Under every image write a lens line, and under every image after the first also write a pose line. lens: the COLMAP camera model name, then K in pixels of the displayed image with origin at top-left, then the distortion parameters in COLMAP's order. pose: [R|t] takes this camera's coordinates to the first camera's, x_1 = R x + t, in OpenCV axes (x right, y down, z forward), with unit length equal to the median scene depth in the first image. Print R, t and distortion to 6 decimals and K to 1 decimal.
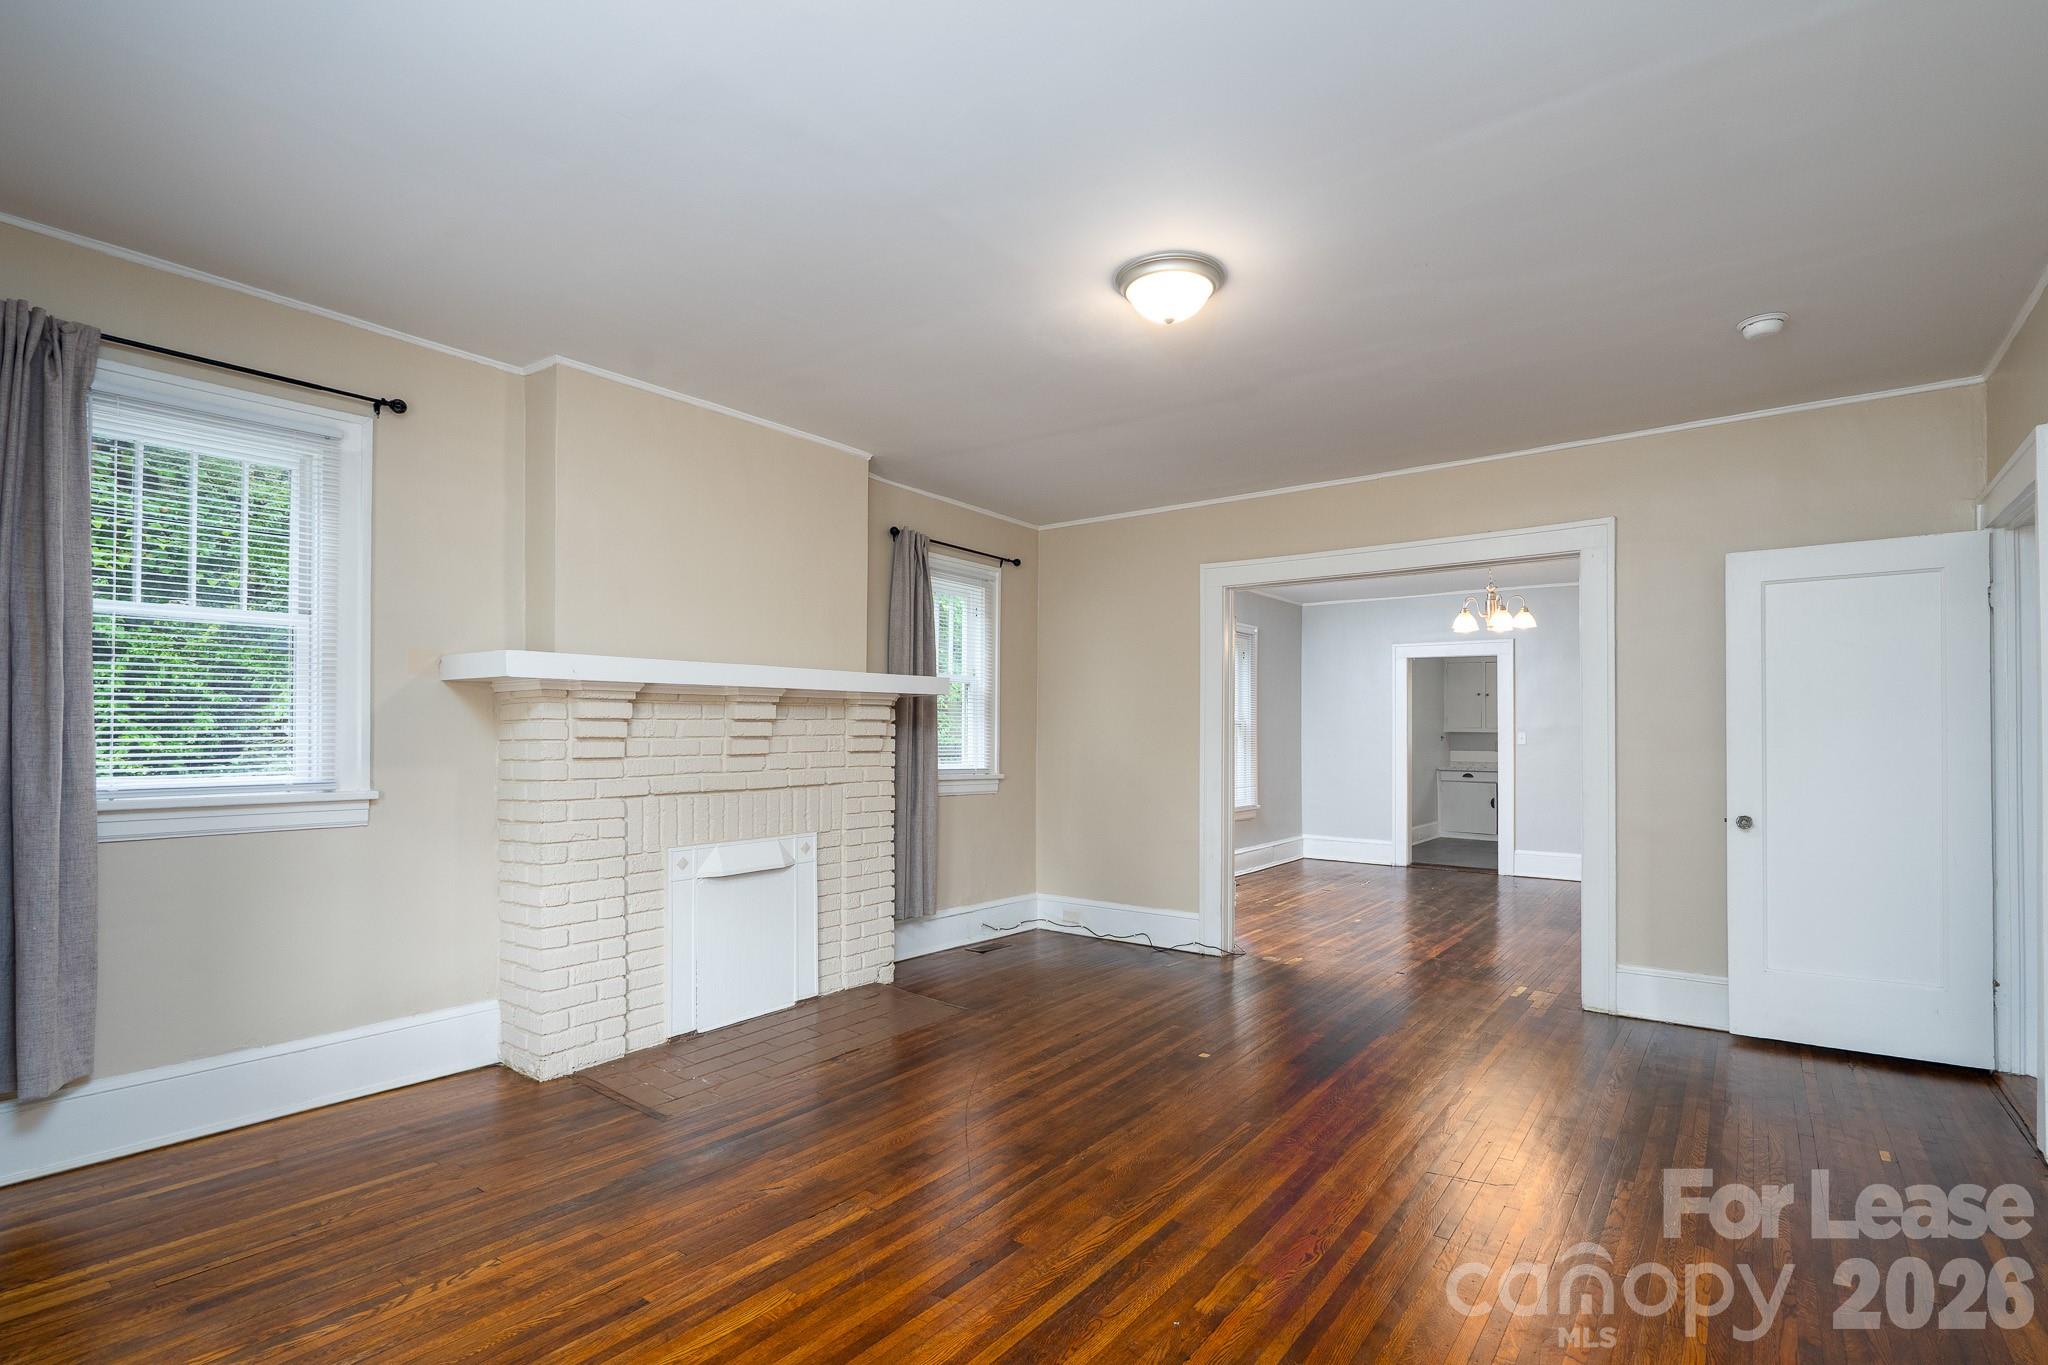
lens RADIAL K [[921.4, 0, 1058.1], [0, 921.4, 681.0], [0, 0, 1]] dist [-0.000173, -0.000001]
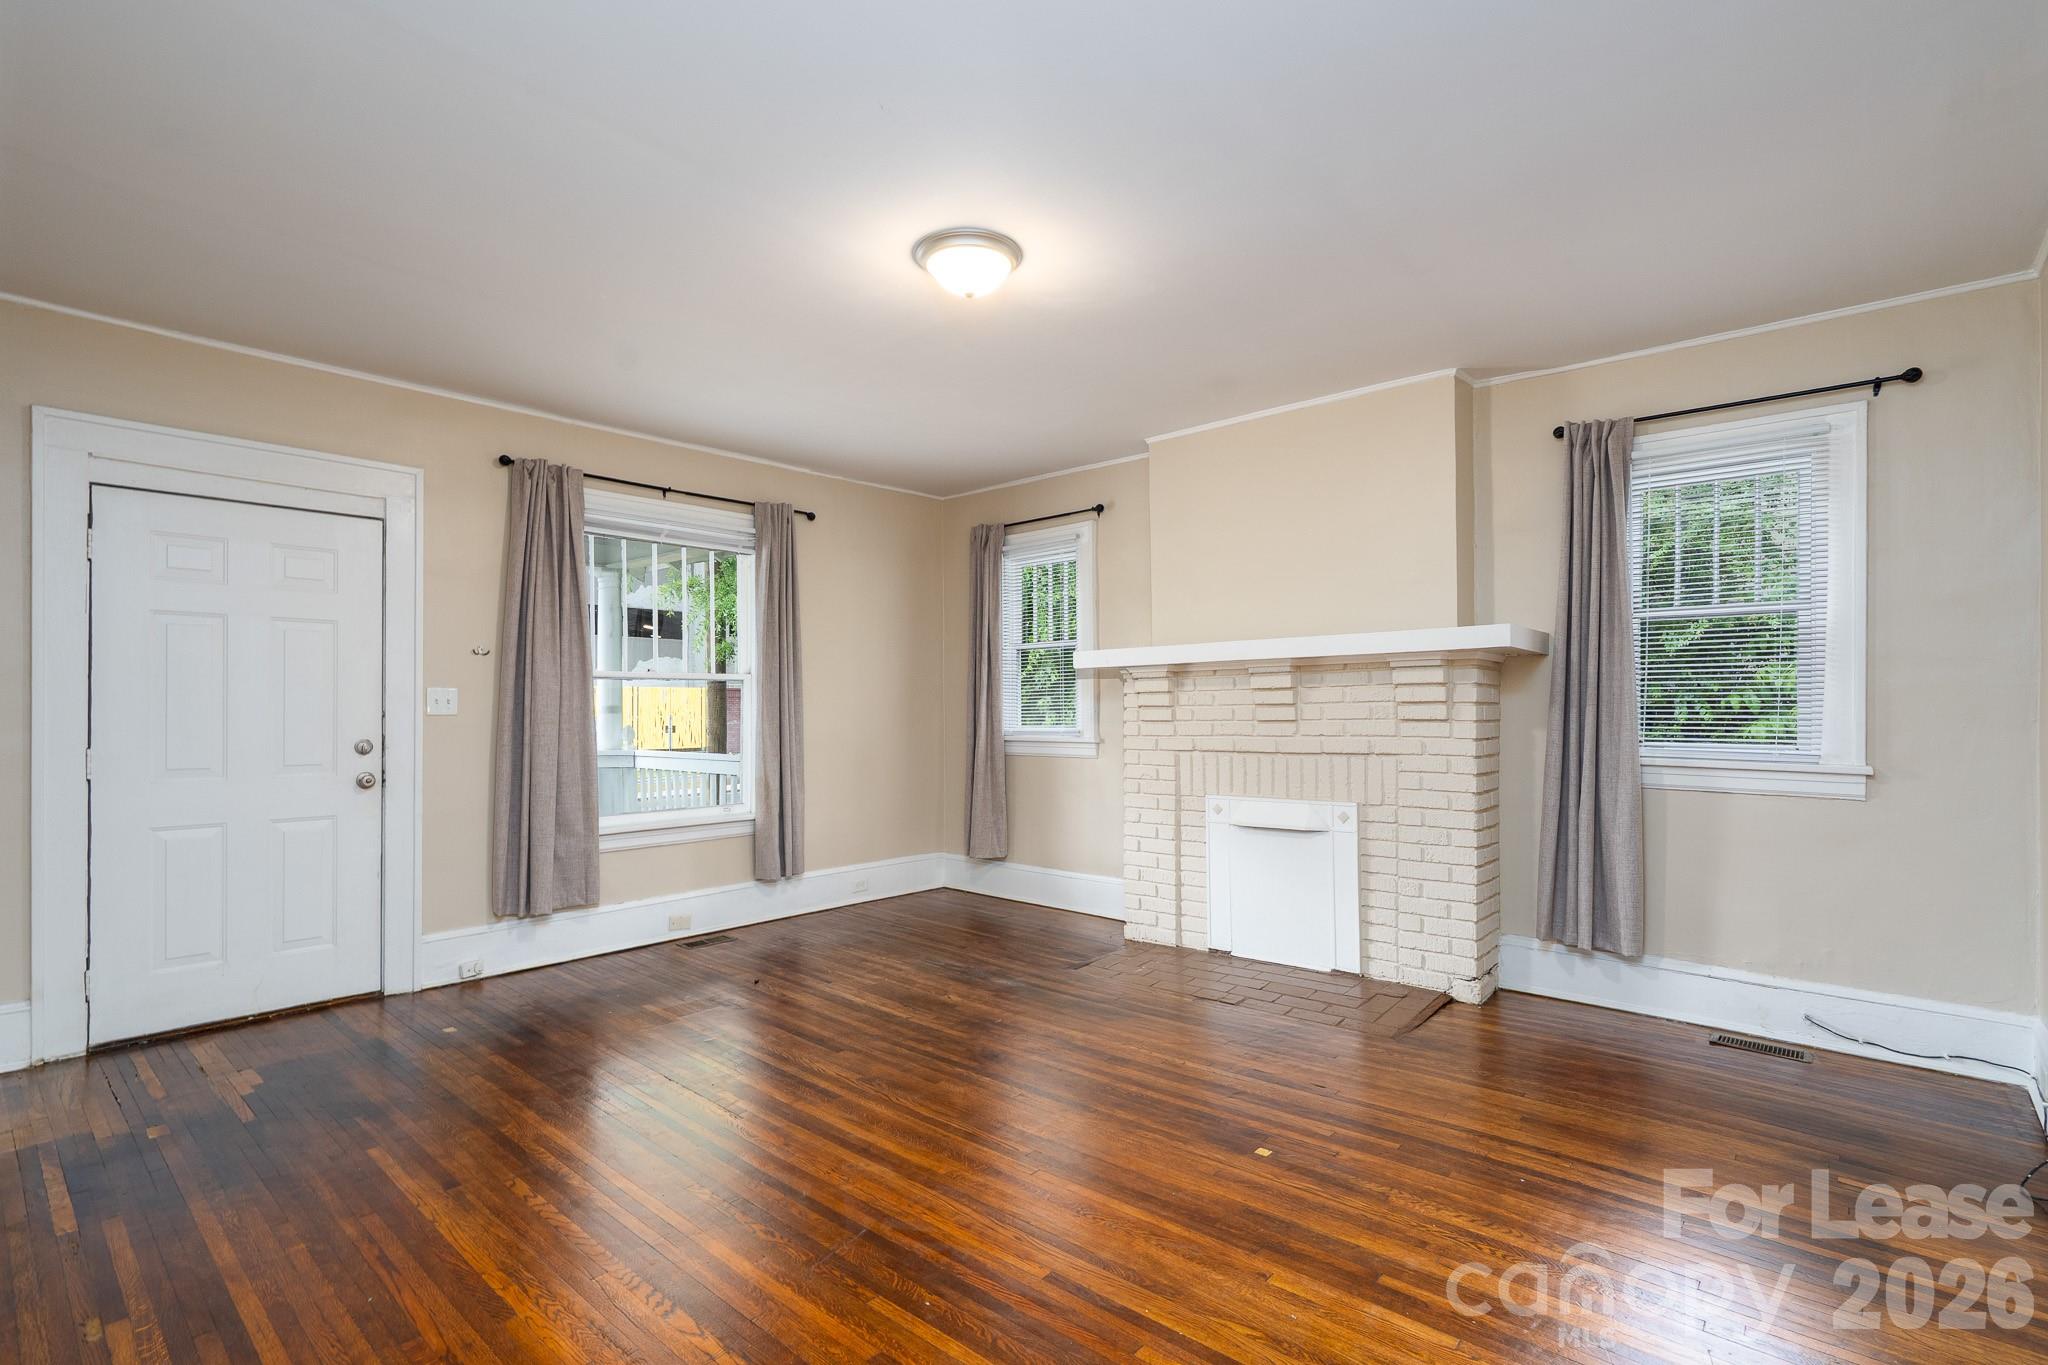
lens RADIAL K [[1011.6, 0, 1090.4], [0, 1011.6, 688.4], [0, 0, 1]] dist [-0.000996, 0.001250]
pose [[-0.061316, -0.029560, -0.997681, 0.947621], [0.062221, 0.997504, -0.033379, 0.075520], [0.996177, -0.064123, -0.059324, 0.943196]]
